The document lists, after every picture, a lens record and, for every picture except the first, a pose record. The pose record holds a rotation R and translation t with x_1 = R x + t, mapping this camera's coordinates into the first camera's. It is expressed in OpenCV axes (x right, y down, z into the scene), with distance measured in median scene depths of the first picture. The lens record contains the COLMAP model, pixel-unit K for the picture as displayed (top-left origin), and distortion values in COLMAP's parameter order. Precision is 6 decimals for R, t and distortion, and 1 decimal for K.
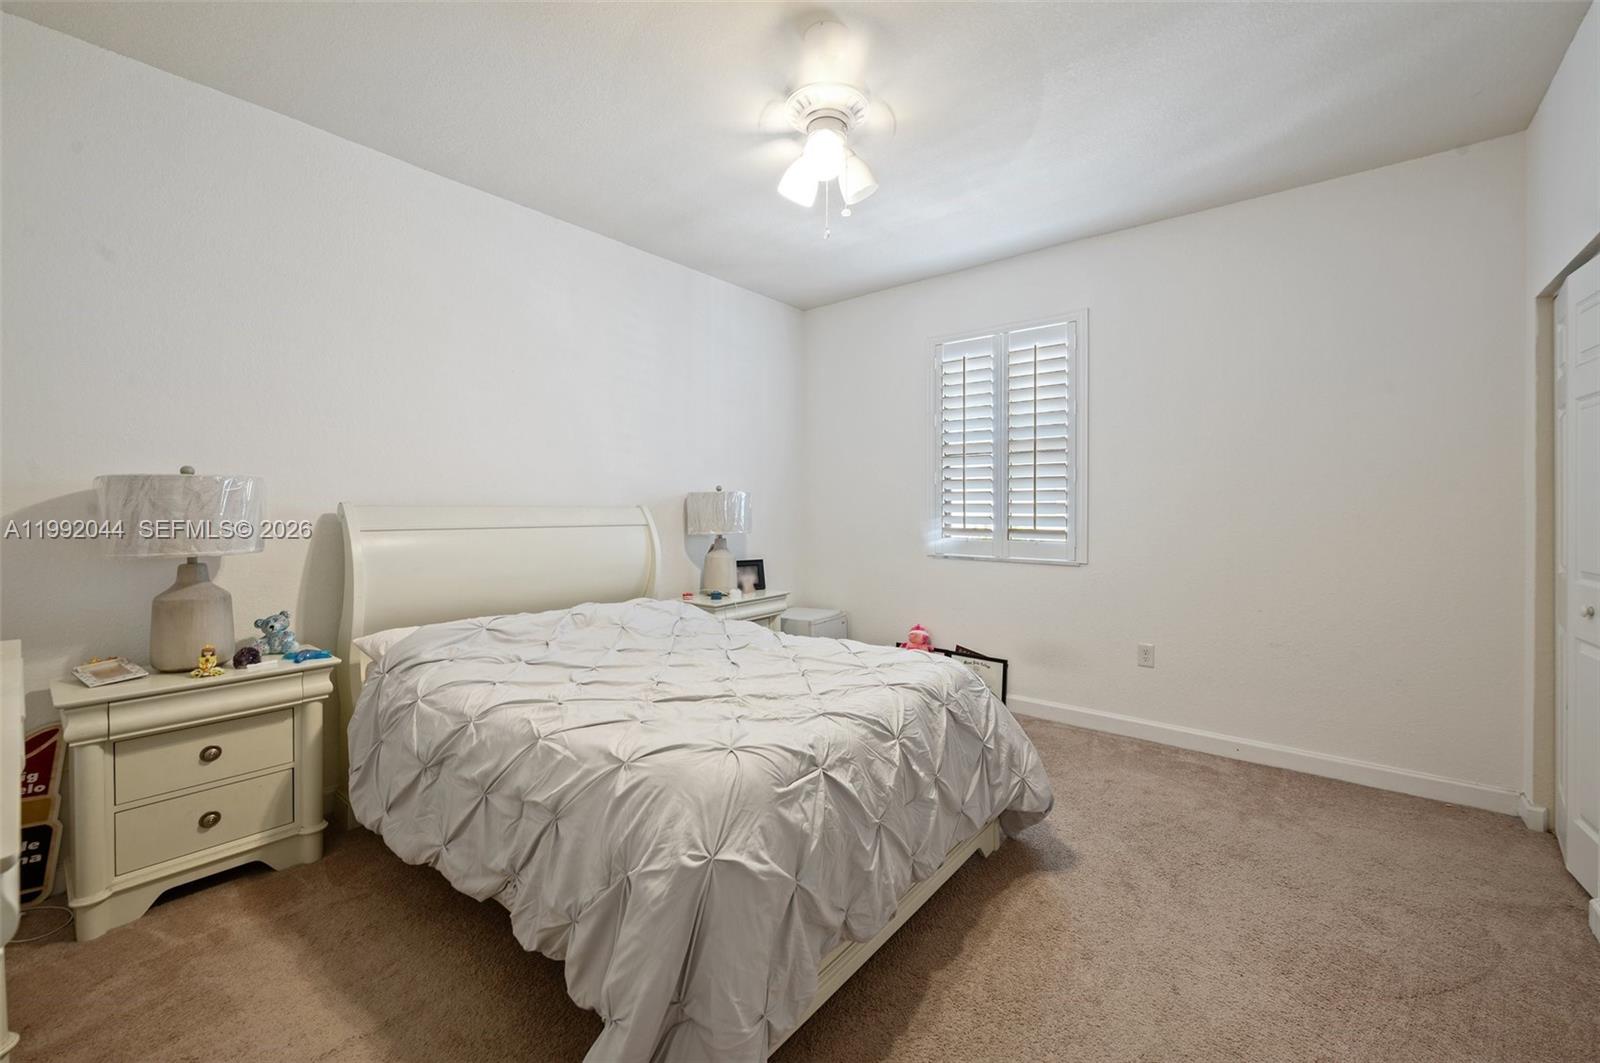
lens RADIAL K [[640.1, 0, 818.9], [0, 640.1, 512.0], [0, 0, 1]] dist [-0.006448, -0.000376]
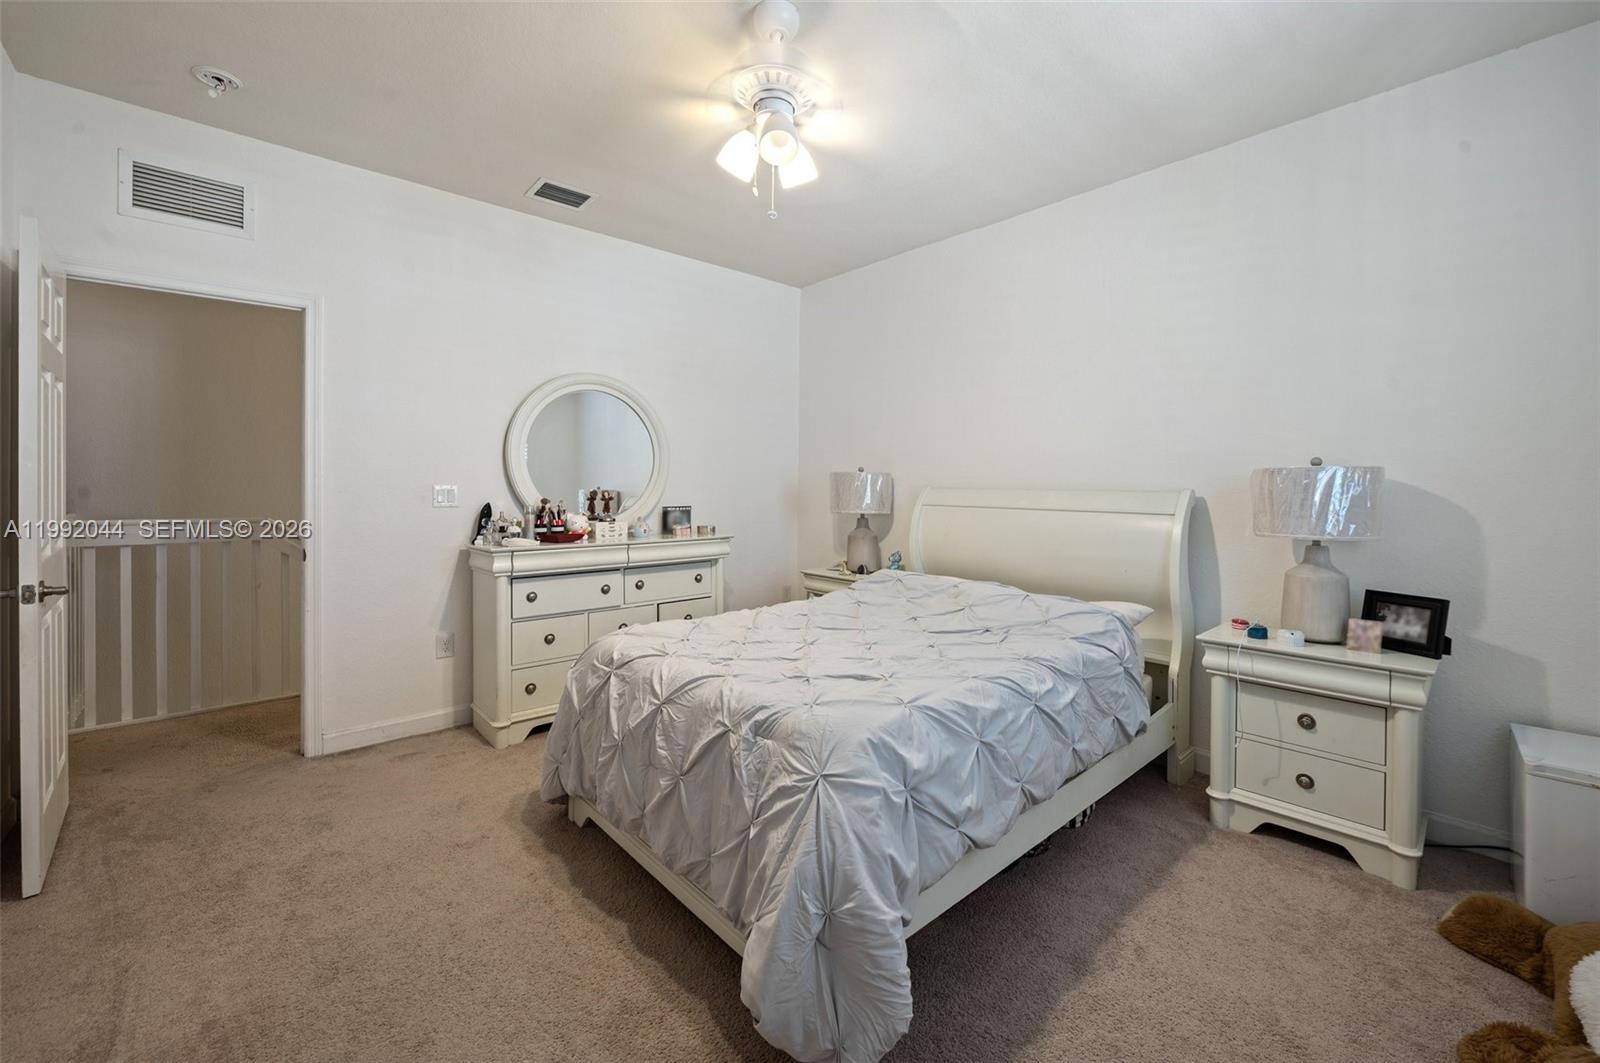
lens RADIAL K [[651.4, 0, 806.8], [0, 651.4, 496.1], [0, 0, 1]] dist [0.001447, 0.000223]
pose [[-0.170273, 0.006627, -0.985375, 0.294556], [-0.014758, 0.999848, 0.009275, -0.001106], [0.985286, 0.016122, -0.170149, 0.363544]]
